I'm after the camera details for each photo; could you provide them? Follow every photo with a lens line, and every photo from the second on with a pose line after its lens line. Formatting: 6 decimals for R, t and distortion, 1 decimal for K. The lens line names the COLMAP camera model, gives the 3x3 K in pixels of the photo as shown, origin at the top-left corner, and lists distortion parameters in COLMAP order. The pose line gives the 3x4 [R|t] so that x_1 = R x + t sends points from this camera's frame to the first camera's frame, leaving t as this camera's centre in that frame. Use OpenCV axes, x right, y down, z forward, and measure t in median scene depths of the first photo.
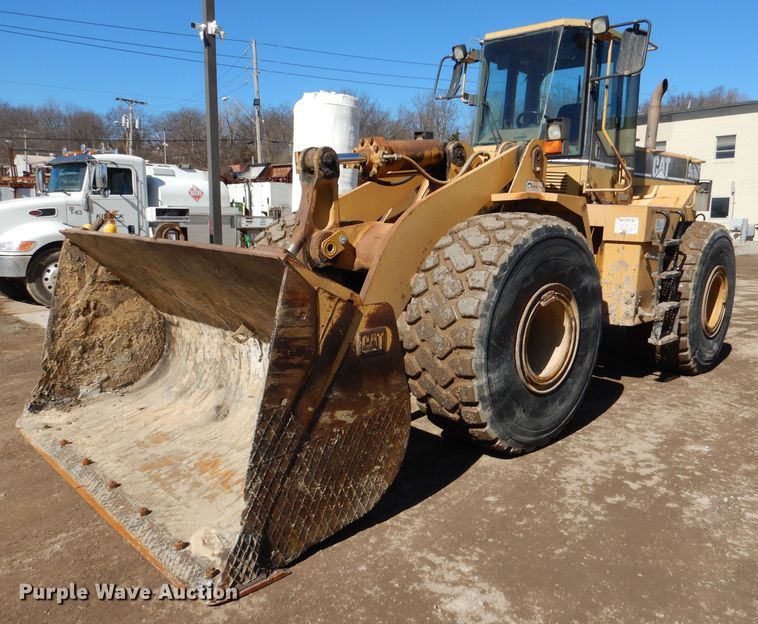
lens RADIAL K [[625.0, 0, 378.1], [0, 625.0, 316.3], [0, 0, 1]] dist [0.002115, 0.002799]
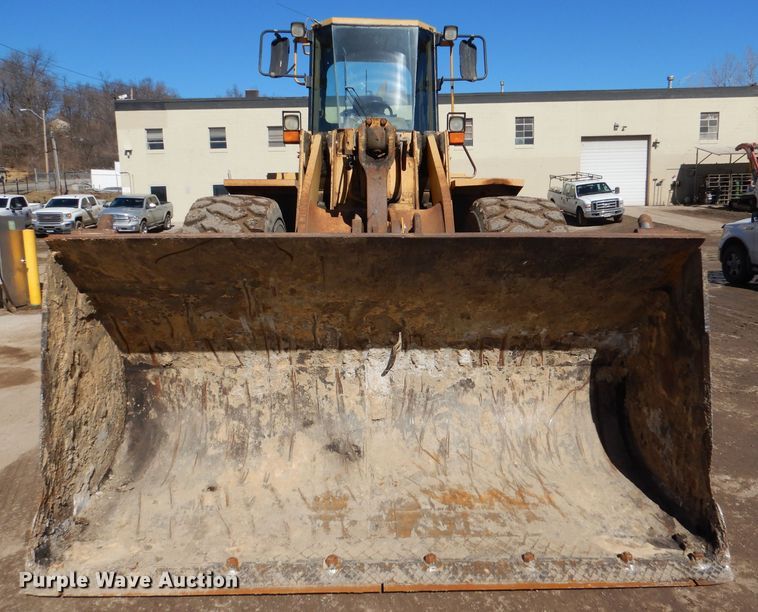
lens RADIAL K [[643.8, 0, 378.5], [0, 643.8, 302.5], [0, 0, 1]] dist [0.012091, 0.005886]
pose [[0.662107, -0.134606, 0.737221, -0.699712], [0.139844, 0.988649, 0.054917, -0.063424], [-0.736246, 0.066735, 0.673416, 0.347229]]
